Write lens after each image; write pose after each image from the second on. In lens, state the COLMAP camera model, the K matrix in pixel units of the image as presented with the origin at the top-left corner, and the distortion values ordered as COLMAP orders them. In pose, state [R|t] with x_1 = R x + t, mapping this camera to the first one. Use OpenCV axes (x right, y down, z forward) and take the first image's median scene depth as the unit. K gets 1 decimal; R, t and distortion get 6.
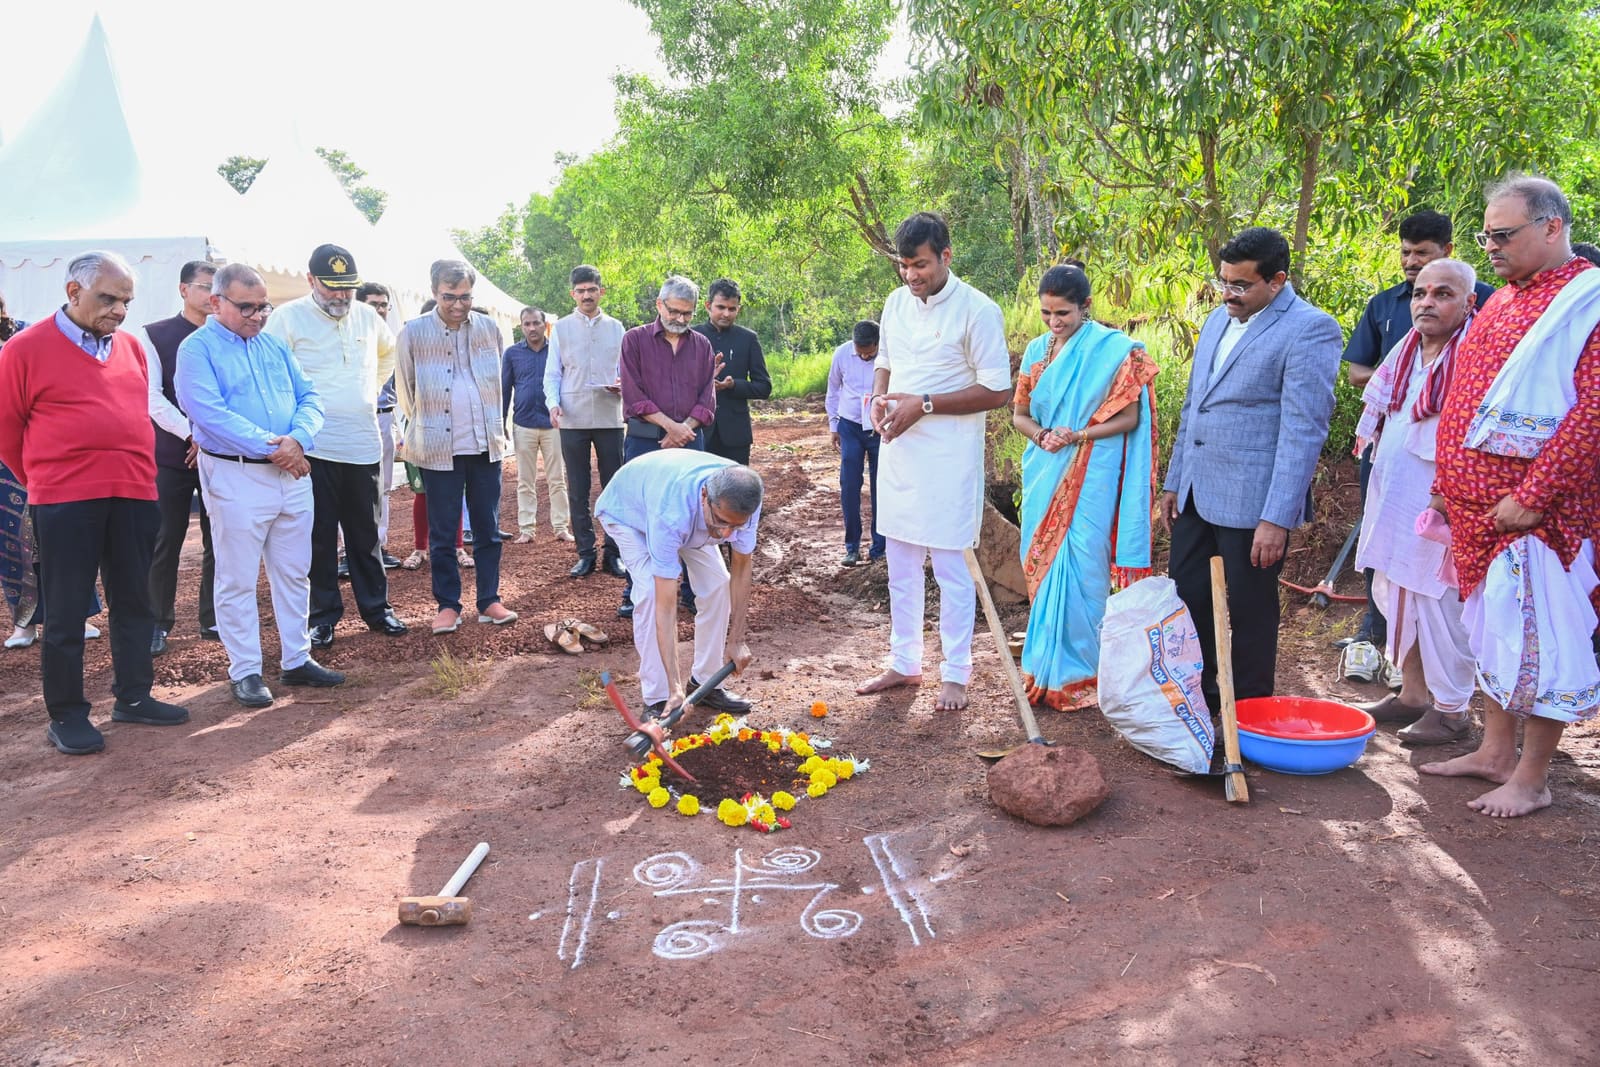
lens RADIAL K [[1100.2, 0, 800.1], [0, 1100.2, 535.6], [0, 0, 1]] dist [-0.002184, 0.001171]
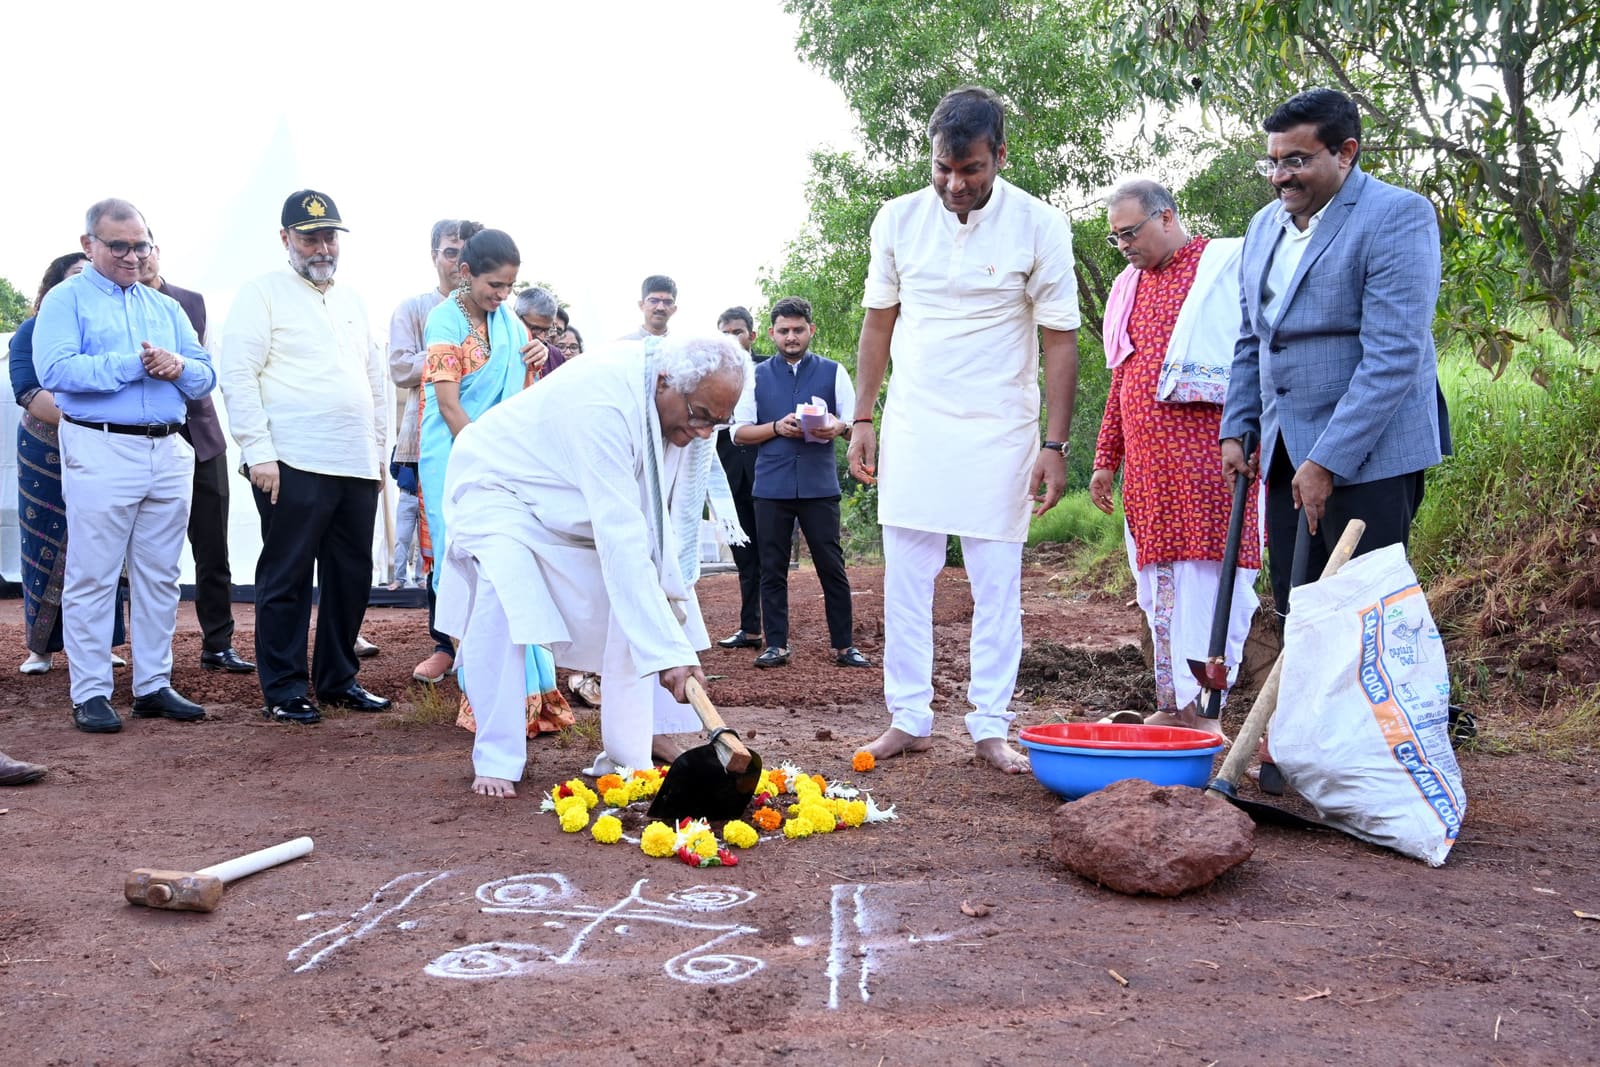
lens RADIAL K [[1255.6, 0, 708.6], [0, 1255.6, 557.7], [0, 0, 1]] dist [-0.004047, 0.002970]
pose [[0.965561, 0.024277, -0.259041, 0.165923], [-0.057096, 0.991139, -0.119932, 0.169545], [0.253834, 0.130591, 0.958391, 0.236247]]
